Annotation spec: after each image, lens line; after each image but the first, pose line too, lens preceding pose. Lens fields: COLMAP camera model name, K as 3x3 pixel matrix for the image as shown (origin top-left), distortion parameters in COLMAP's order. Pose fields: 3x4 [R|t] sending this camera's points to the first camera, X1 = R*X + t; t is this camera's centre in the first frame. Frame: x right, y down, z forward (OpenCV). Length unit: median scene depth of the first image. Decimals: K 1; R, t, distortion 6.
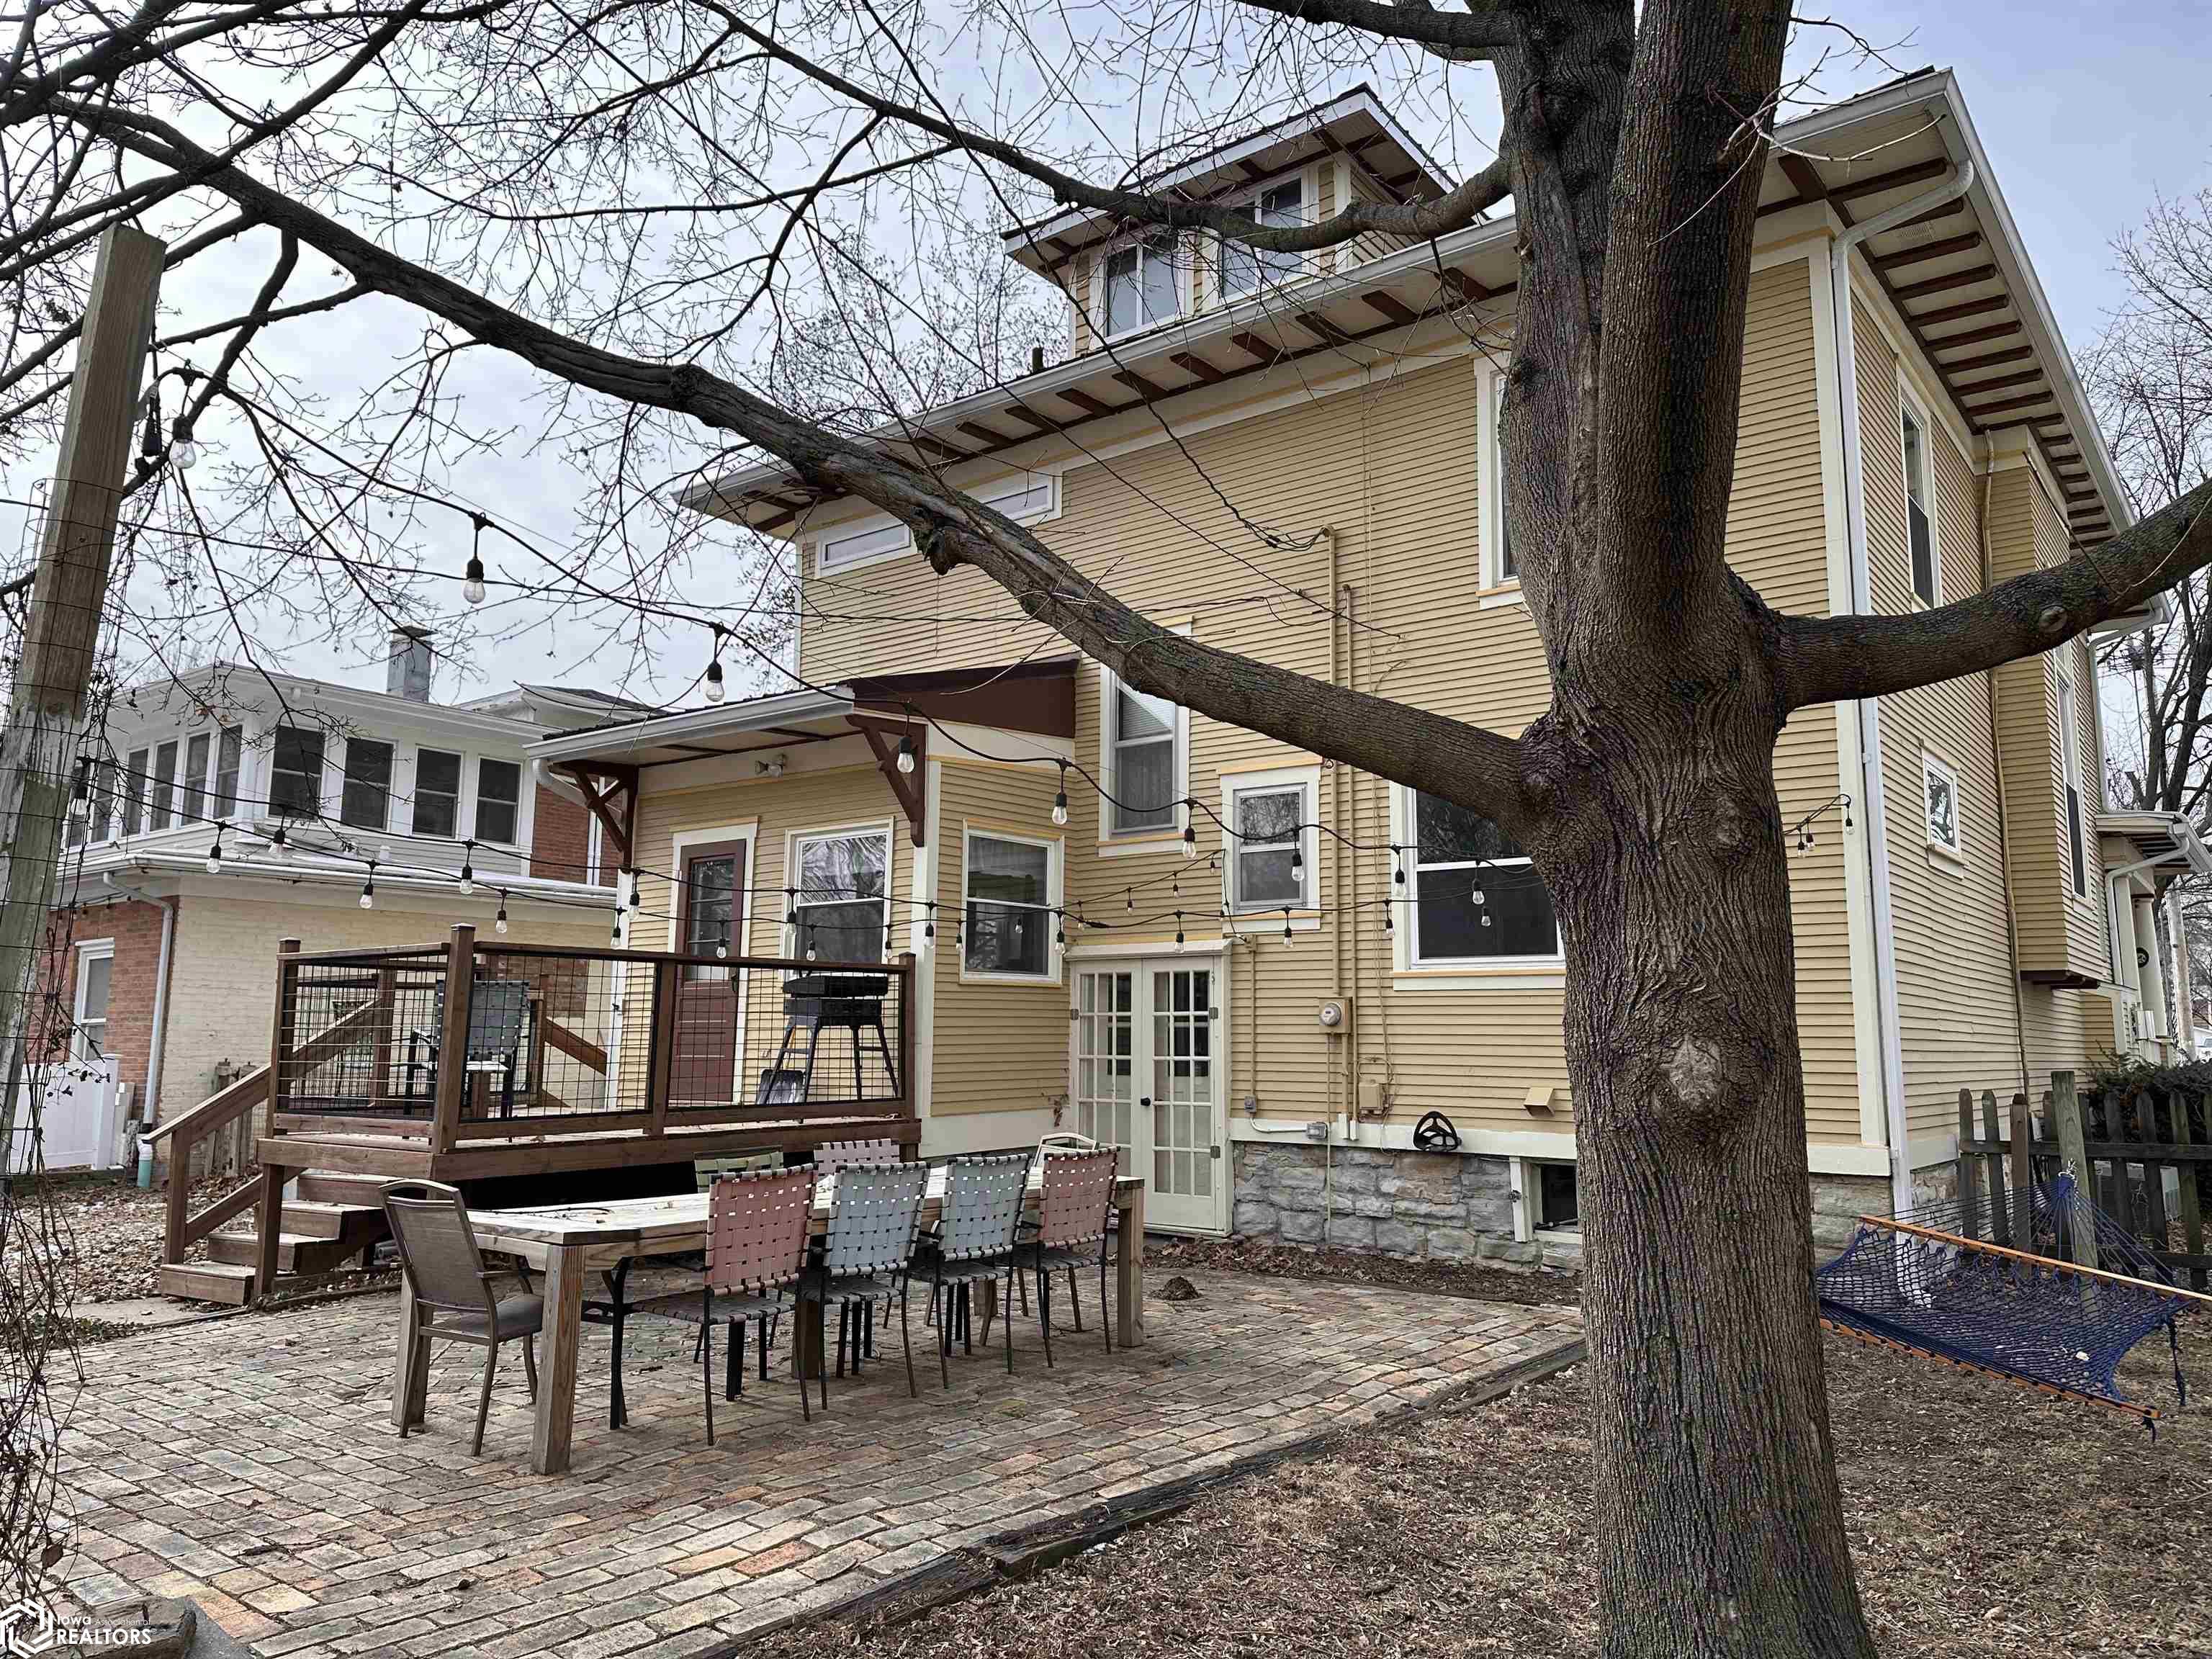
lens RADIAL K [[1508.3, 0, 1112.0], [0, 1508.3, 807.0], [0, 0, 1]] dist [0.060557, -0.063435]
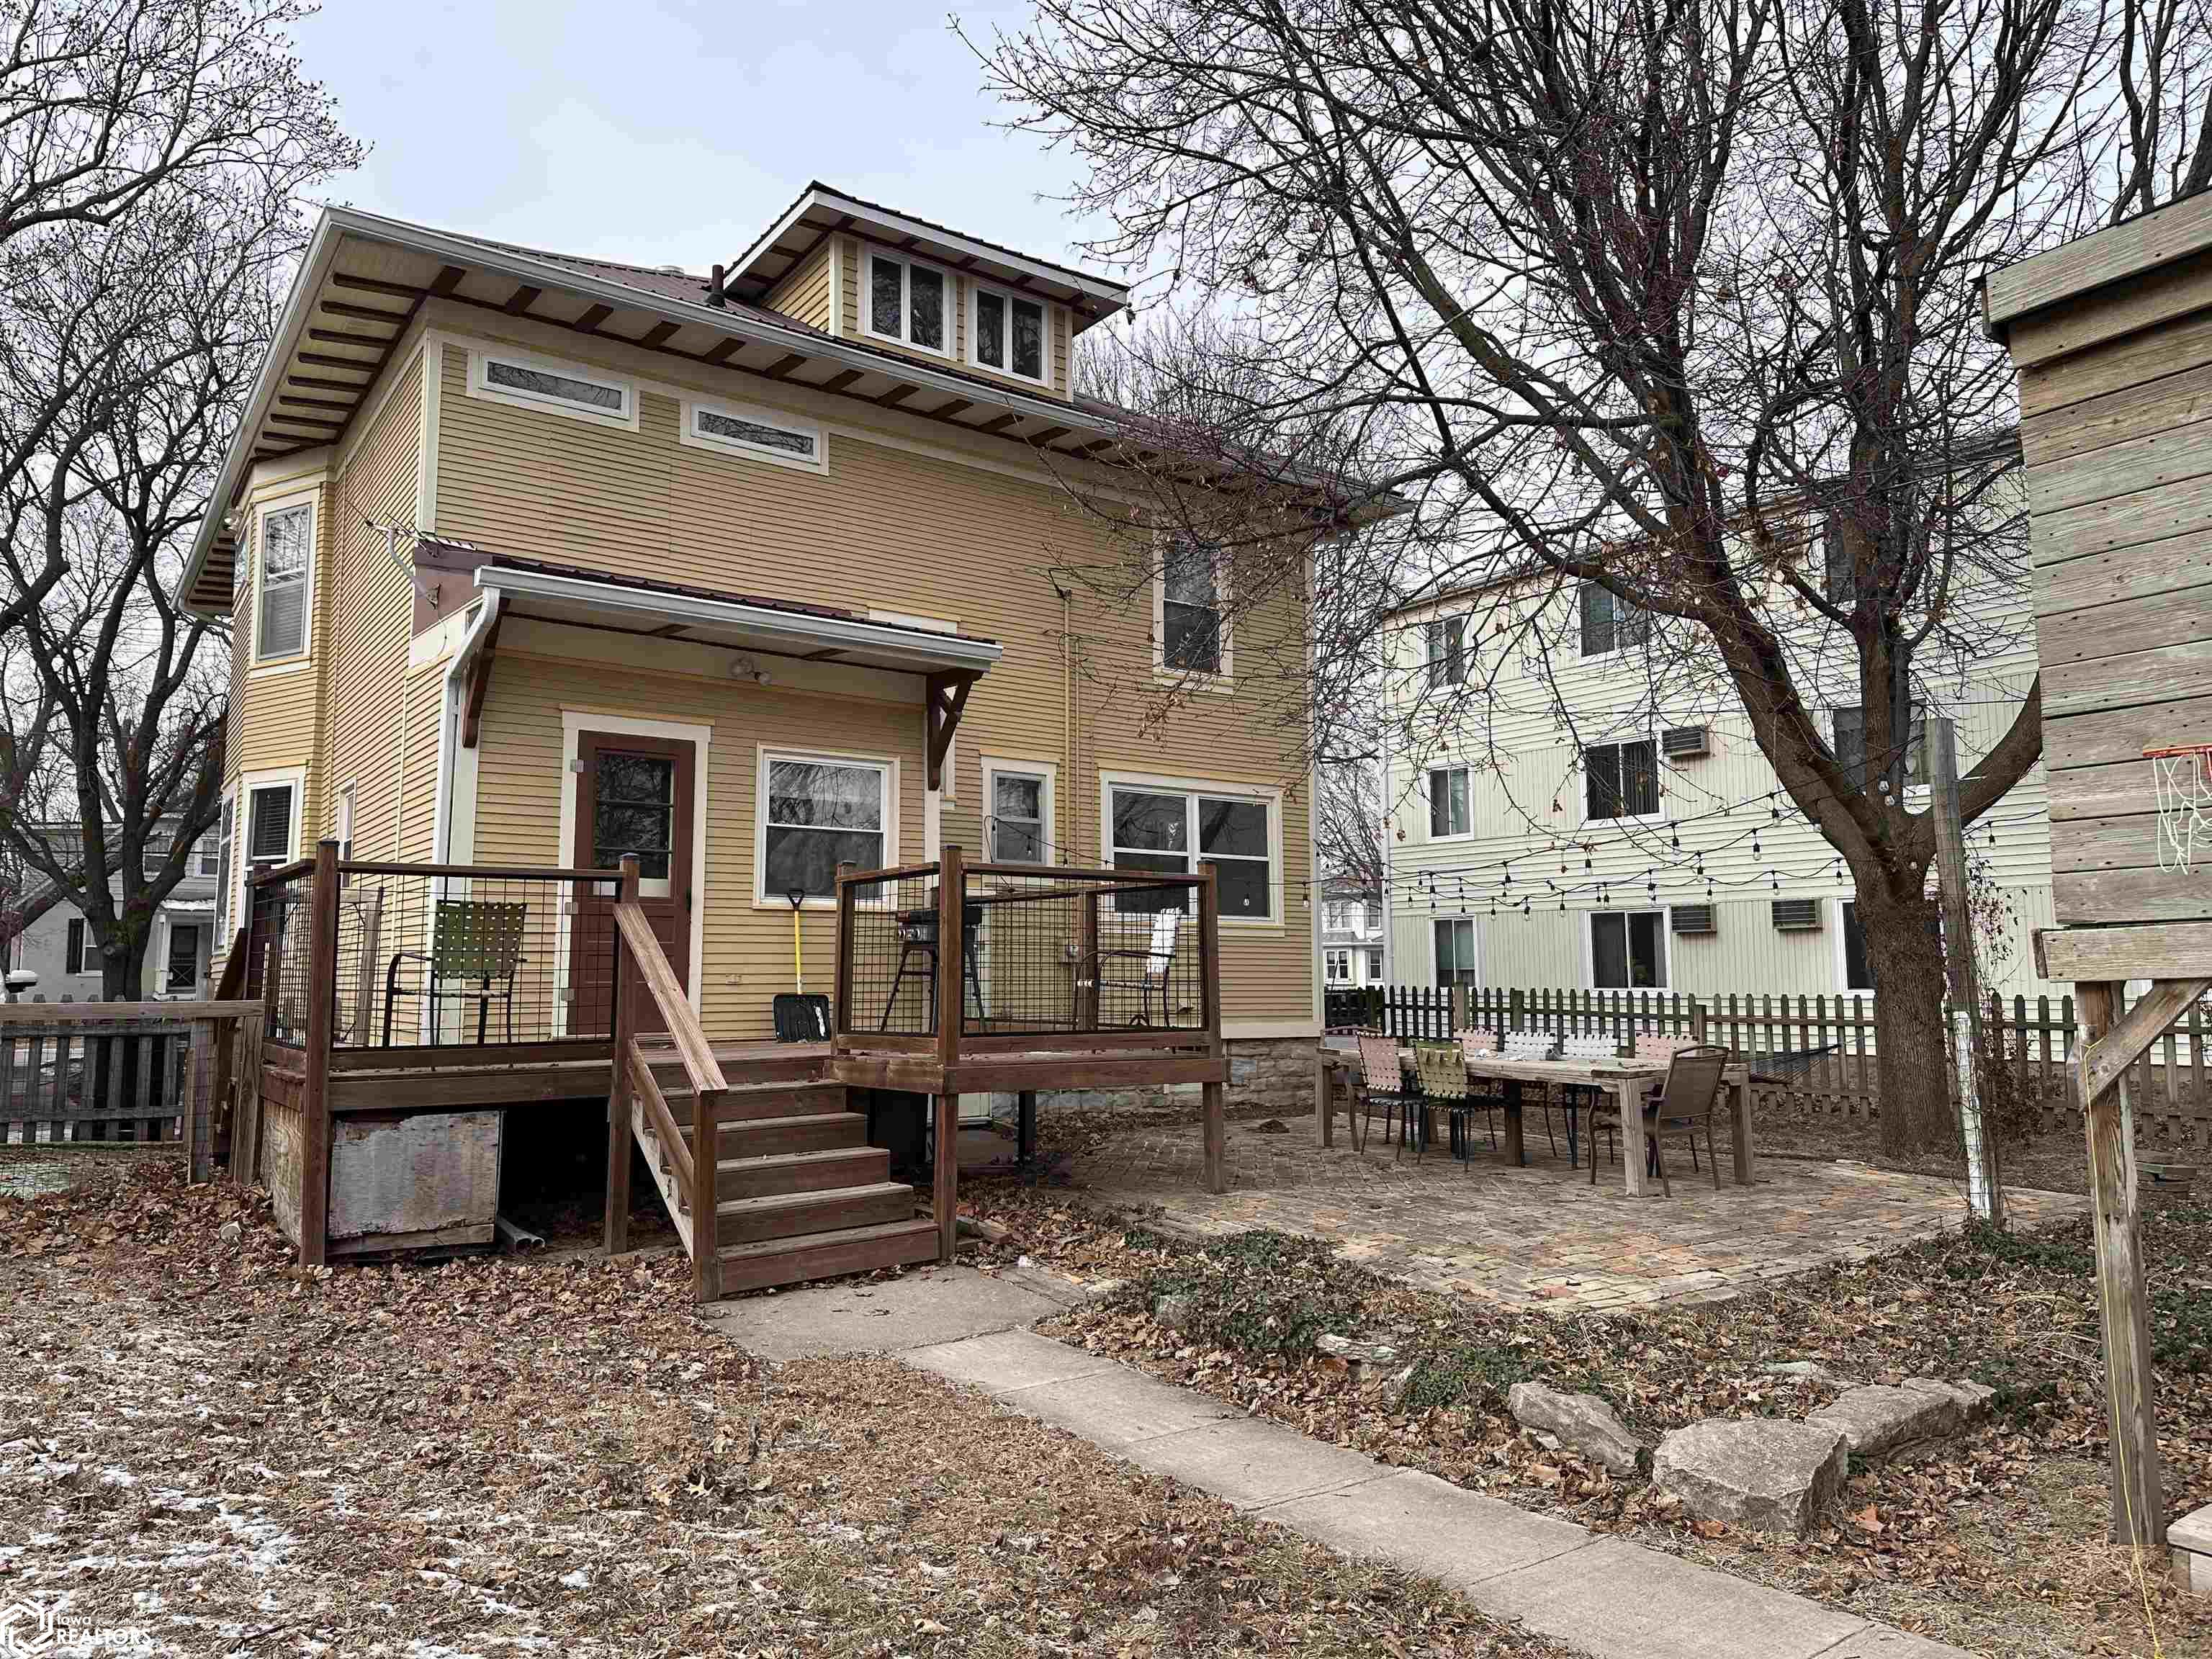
lens RADIAL K [[1508.3, 0, 1112.0], [0, 1508.3, 807.0], [0, 0, 1]] dist [0.060557, -0.063435]
pose [[0.258281, 0.098997, 0.960984, -1.290915], [-0.148039, 0.987043, -0.061894, 0.097621], [-0.954660, -0.126277, 0.269590, 0.669381]]
